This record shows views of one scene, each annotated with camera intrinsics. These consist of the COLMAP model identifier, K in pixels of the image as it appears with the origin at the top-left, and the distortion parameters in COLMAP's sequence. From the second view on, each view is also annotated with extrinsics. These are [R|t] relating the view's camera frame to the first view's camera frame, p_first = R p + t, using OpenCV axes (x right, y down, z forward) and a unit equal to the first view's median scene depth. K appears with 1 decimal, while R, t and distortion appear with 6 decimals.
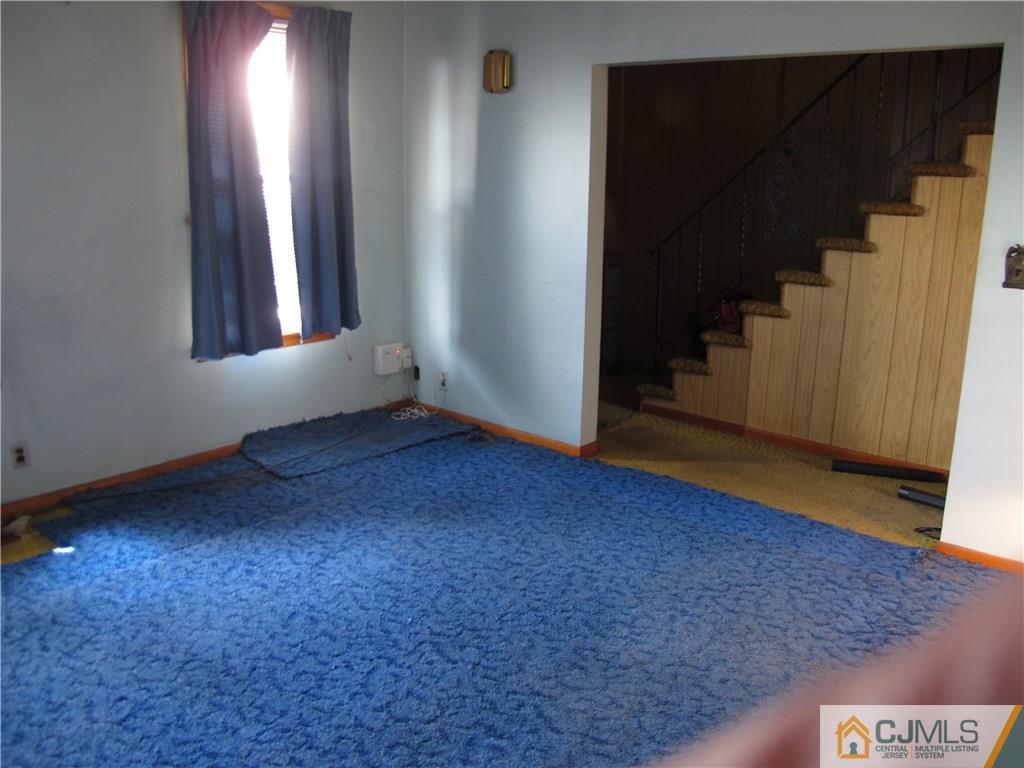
lens RADIAL K [[863.0, 0, 511.8], [0, 863.0, 354.3], [0, 0, 1]] dist [-0.150930, 0.118054]
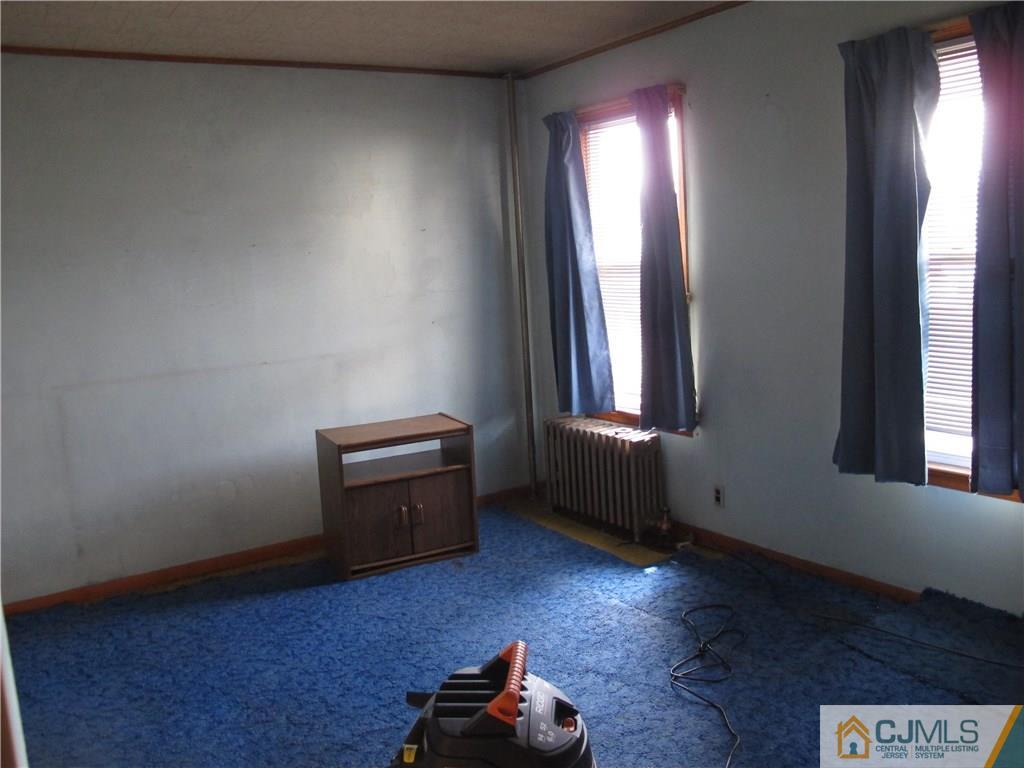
lens RADIAL K [[863.3, 0, 515.2], [0, 863.3, 354.0], [0, 0, 1]] dist [-0.151761, 0.119535]
pose [[-0.262333, 0.109114, -0.958789, 0.680655], [-0.159080, 0.975102, 0.154496, -0.237826], [0.951775, 0.193054, -0.238444, 1.105272]]
